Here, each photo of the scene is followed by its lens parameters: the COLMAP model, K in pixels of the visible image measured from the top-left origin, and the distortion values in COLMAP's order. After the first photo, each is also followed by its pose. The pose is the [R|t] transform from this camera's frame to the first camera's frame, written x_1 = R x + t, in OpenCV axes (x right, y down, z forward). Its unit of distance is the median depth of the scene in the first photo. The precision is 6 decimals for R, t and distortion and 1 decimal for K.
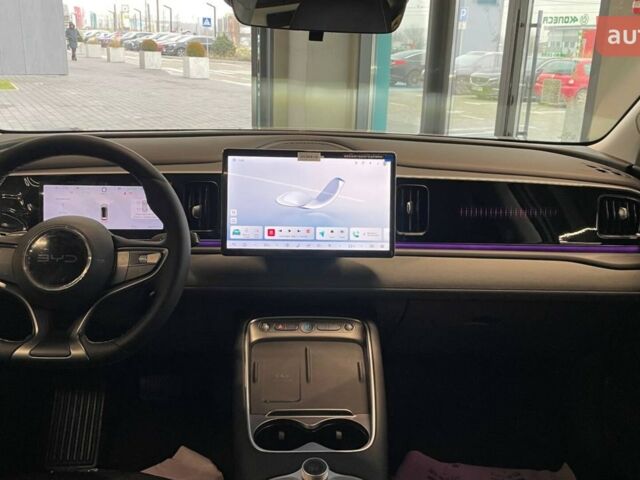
lens RADIAL K [[4750.4, 0, 319.7], [0, 4750.4, 239.7], [0, 0, 1]] dist [-0.190149, 0.000000]
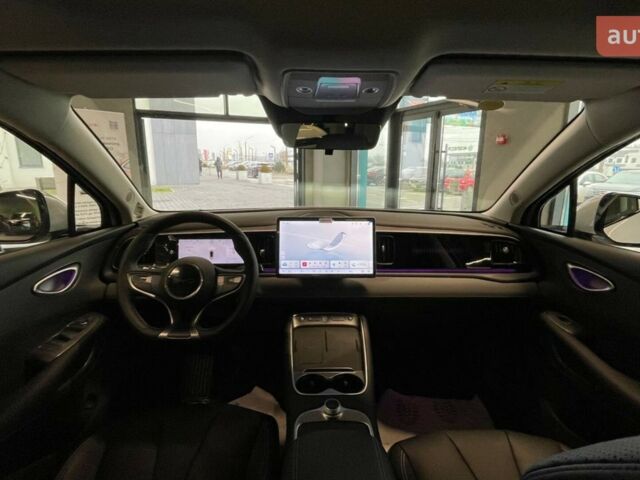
lens RADIAL K [[4750.4, 0, 320.2], [0, 4750.4, 240.0], [0, 0, 1]] dist [-0.190149, 0.000000]
pose [[0.999885, -0.014201, -0.005334, 0.005085], [0.014161, 0.999873, -0.007304, 0.002494], [0.005437, 0.007228, 0.999959, -0.770289]]
